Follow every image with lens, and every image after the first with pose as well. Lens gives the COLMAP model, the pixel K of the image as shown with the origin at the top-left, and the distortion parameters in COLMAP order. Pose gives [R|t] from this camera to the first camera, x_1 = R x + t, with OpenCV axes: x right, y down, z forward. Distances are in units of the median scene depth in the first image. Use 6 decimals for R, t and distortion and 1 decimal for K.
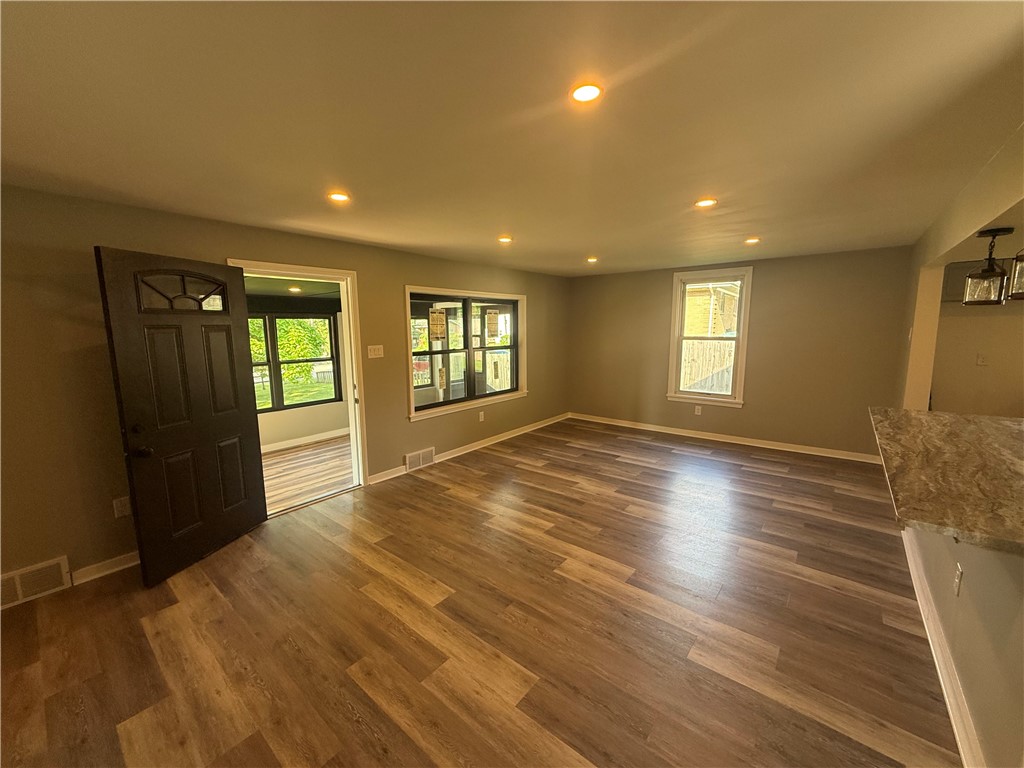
lens RADIAL K [[408.8, 0, 507.1], [0, 408.8, 383.0], [0, 0, 1]] dist [-0.002705, 0.001003]
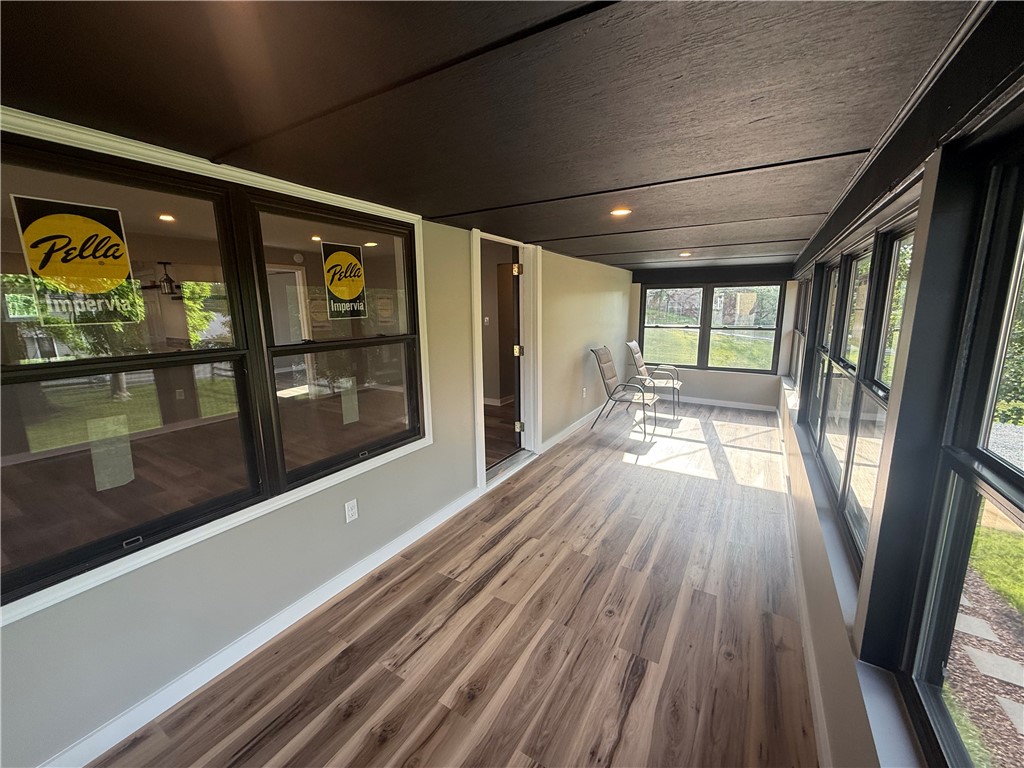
lens RADIAL K [[408.8, 0, 513.9], [0, 408.8, 381.4], [0, 0, 1]] dist [-0.002705, 0.001003]
pose [[-0.986785, 0.049445, -0.154306, -0.301774], [-0.001380, 0.949705, 0.313144, -0.198538], [0.162029, 0.309219, -0.937086, 1.631866]]
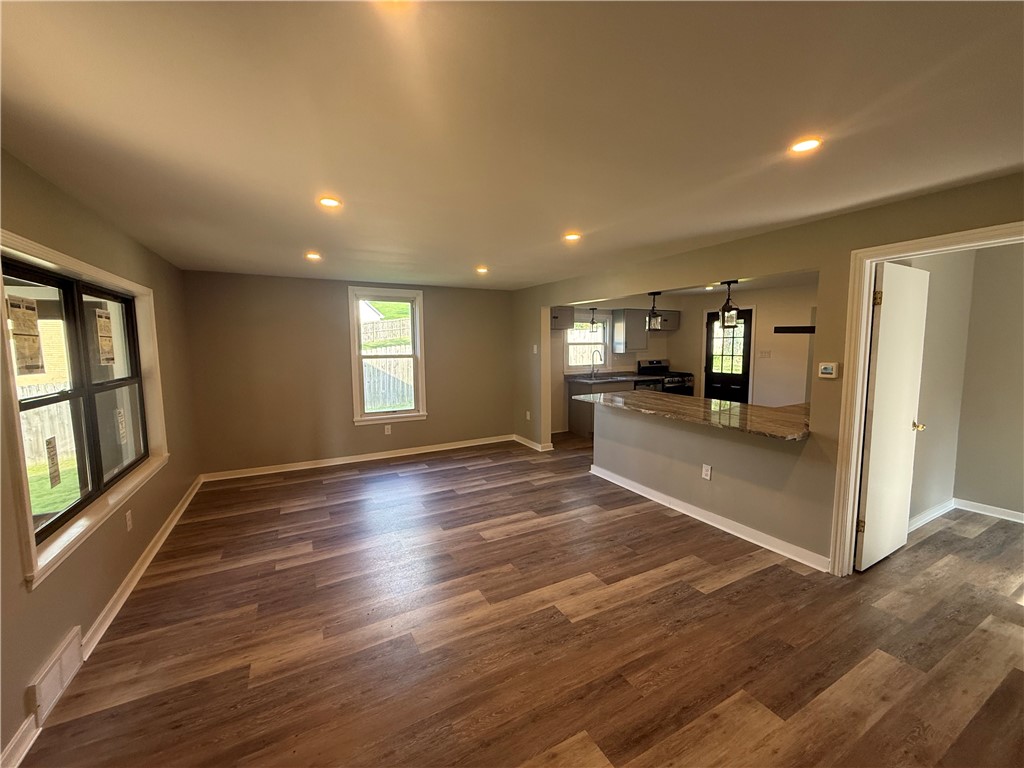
lens RADIAL K [[408.8, 0, 511.3], [0, 408.8, 383.9], [0, 0, 1]] dist [-0.002705, 0.001003]
pose [[0.376810, -0.084292, 0.922447, -0.407623], [0.130675, 0.990729, 0.037152, -0.051524], [-0.917027, 0.106542, 0.384331, 0.436449]]
